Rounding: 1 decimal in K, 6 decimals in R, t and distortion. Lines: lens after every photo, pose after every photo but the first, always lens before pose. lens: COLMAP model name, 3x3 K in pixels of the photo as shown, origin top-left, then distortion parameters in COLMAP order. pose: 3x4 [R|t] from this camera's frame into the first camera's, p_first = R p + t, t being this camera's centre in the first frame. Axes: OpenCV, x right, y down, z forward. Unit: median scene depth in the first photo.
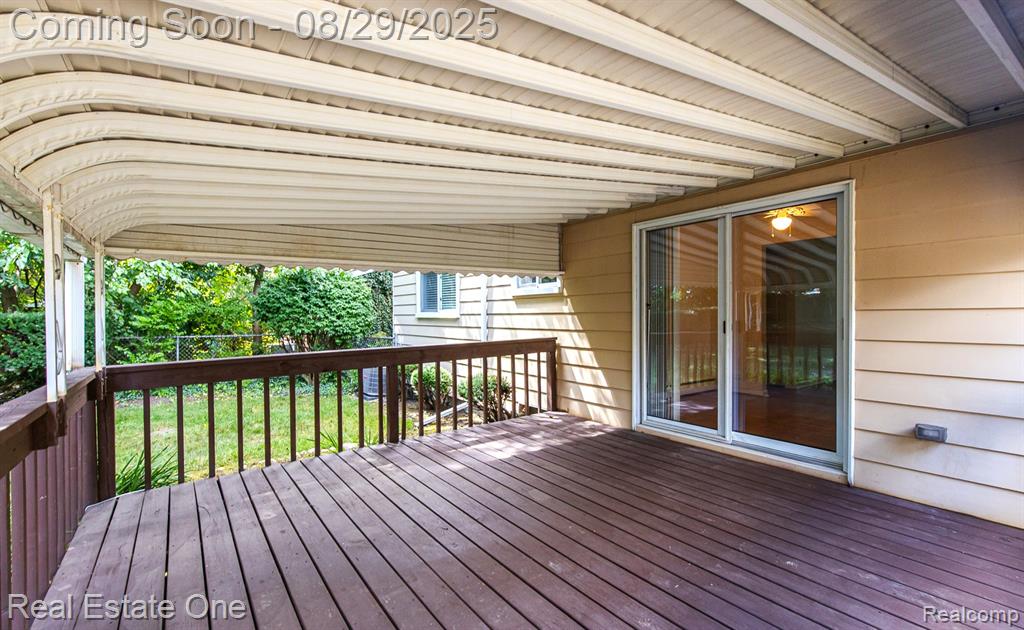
lens RADIAL K [[459.7, 0, 508.8], [0, 459.7, 319.4], [0, 0, 1]] dist [0.000567, 0.000148]
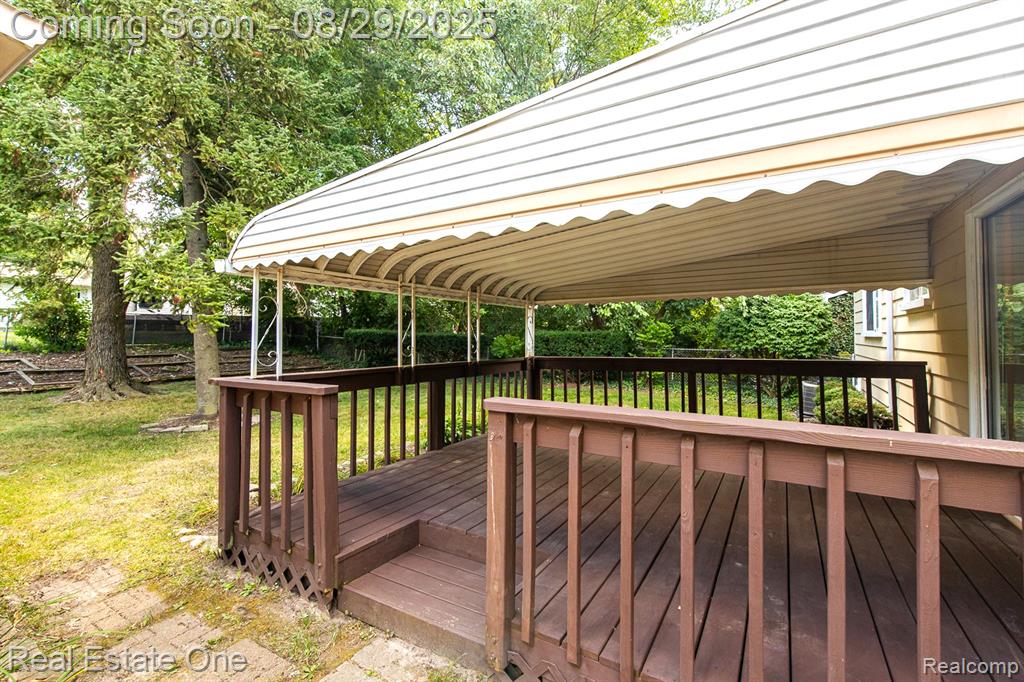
lens RADIAL K [[451.6, 0, 521.0], [0, 451.6, 333.9], [0, 0, 1]] dist [-0.006399, 0.002356]
pose [[0.418993, 0.002034, -0.907987, 0.484463], [-0.009517, 0.999952, -0.002152, -0.000883], [0.907940, 0.009543, 0.418993, 0.033194]]
